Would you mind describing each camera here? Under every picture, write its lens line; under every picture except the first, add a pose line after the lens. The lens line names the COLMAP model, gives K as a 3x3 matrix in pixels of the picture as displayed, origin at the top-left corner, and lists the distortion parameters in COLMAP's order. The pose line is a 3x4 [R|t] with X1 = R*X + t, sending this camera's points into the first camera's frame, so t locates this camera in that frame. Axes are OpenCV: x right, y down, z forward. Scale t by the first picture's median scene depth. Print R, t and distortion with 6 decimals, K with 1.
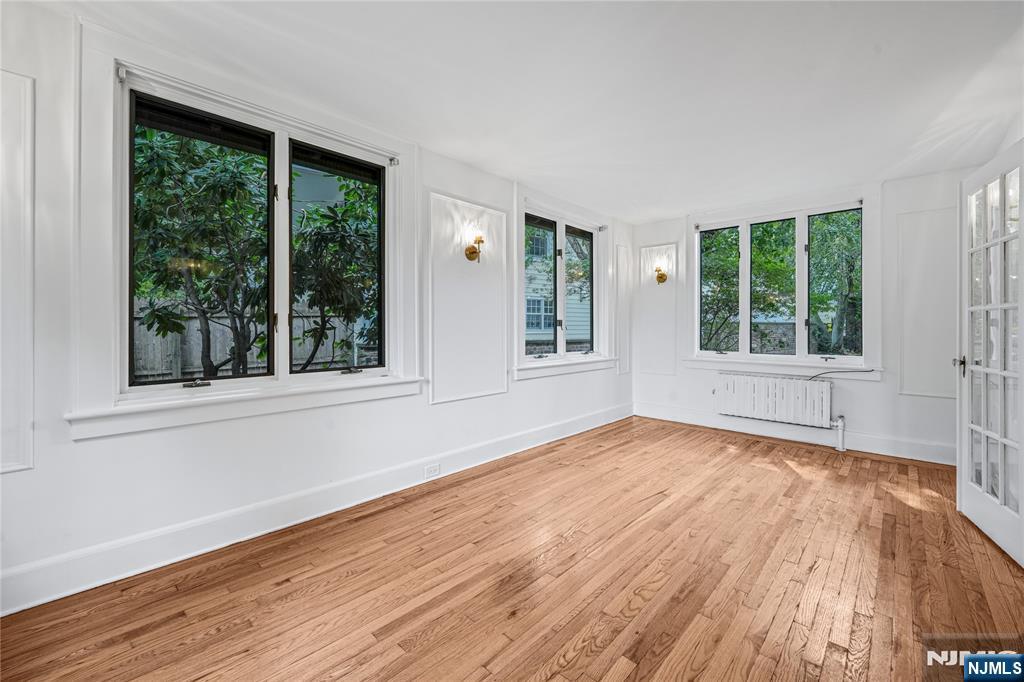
lens RADIAL K [[423.5, 0, 513.2], [0, 423.5, 327.2], [0, 0, 1]] dist [-0.008602, -0.002391]
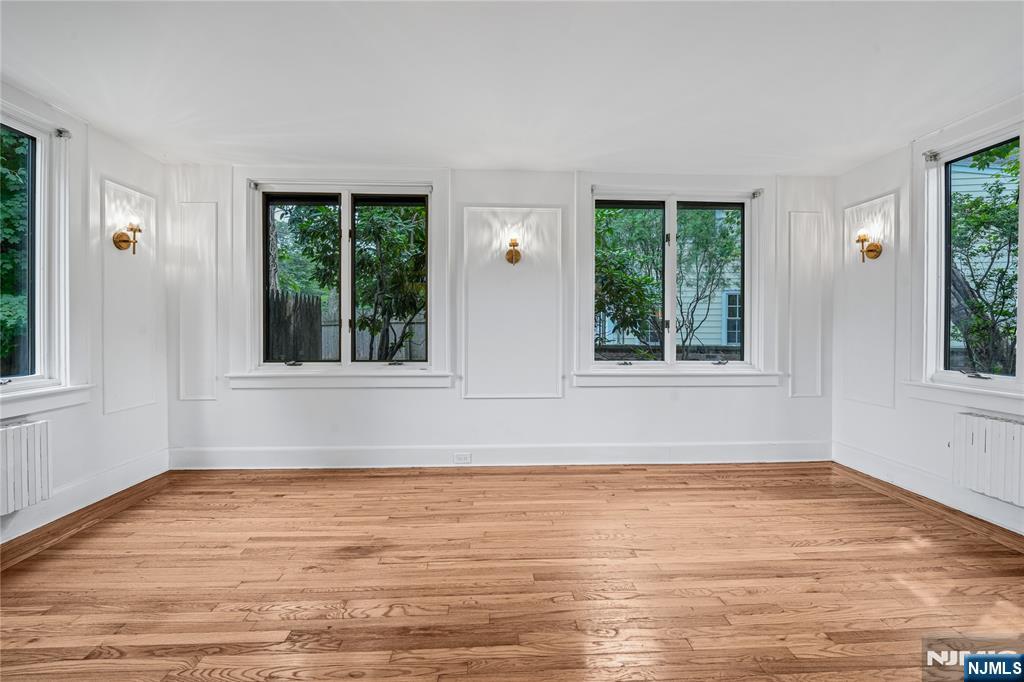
lens RADIAL K [[423.5, 0, 509.7], [0, 423.5, 329.7], [0, 0, 1]] dist [-0.008602, -0.002391]
pose [[0.716086, 0.001868, -0.698009, 0.633389], [-0.001231, 0.999998, 0.001414, 0.000595], [0.698011, -0.000153, 0.716087, 0.275382]]
